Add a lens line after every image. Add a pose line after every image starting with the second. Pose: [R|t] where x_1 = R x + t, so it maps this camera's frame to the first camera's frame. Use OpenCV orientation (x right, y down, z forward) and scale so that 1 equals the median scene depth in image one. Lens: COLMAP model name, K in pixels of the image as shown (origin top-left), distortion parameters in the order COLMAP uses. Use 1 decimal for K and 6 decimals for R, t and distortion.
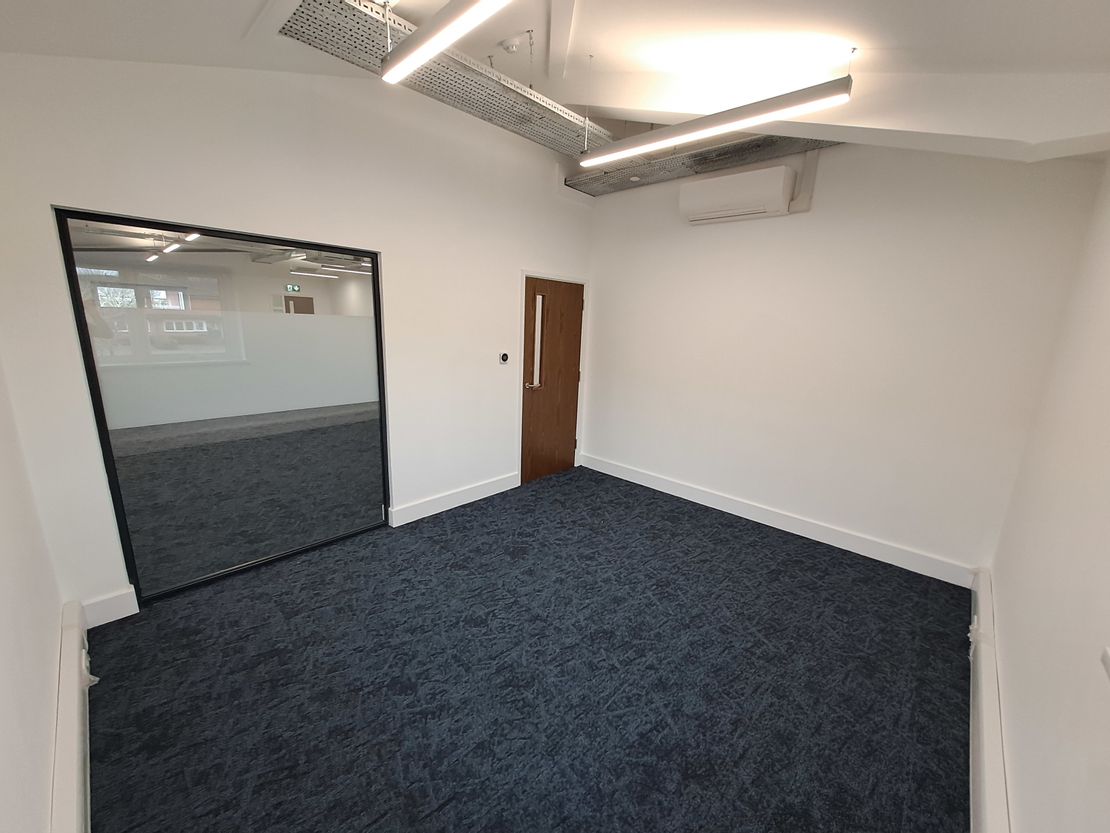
lens RADIAL K [[433.5, 0, 549.0], [0, 433.5, 418.9], [0, 0, 1]] dist [-0.001109, 0.000604]
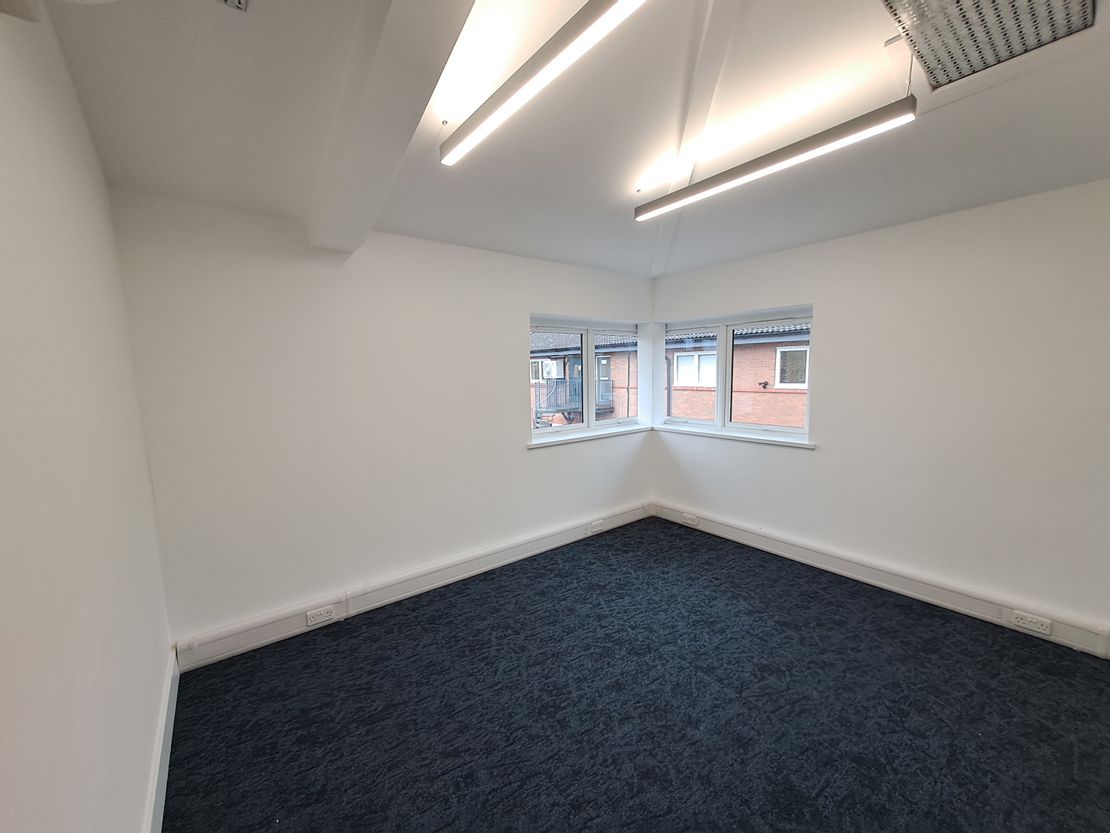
lens RADIAL K [[433.5, 0, 555.4], [0, 433.5, 418.6], [0, 0, 1]] dist [-0.001109, 0.000604]
pose [[-0.990199, -0.034498, 0.135334, 0.198364], [0.012571, 0.943063, 0.332378, -0.399491], [-0.139095, 0.330821, -0.933386, 1.798936]]
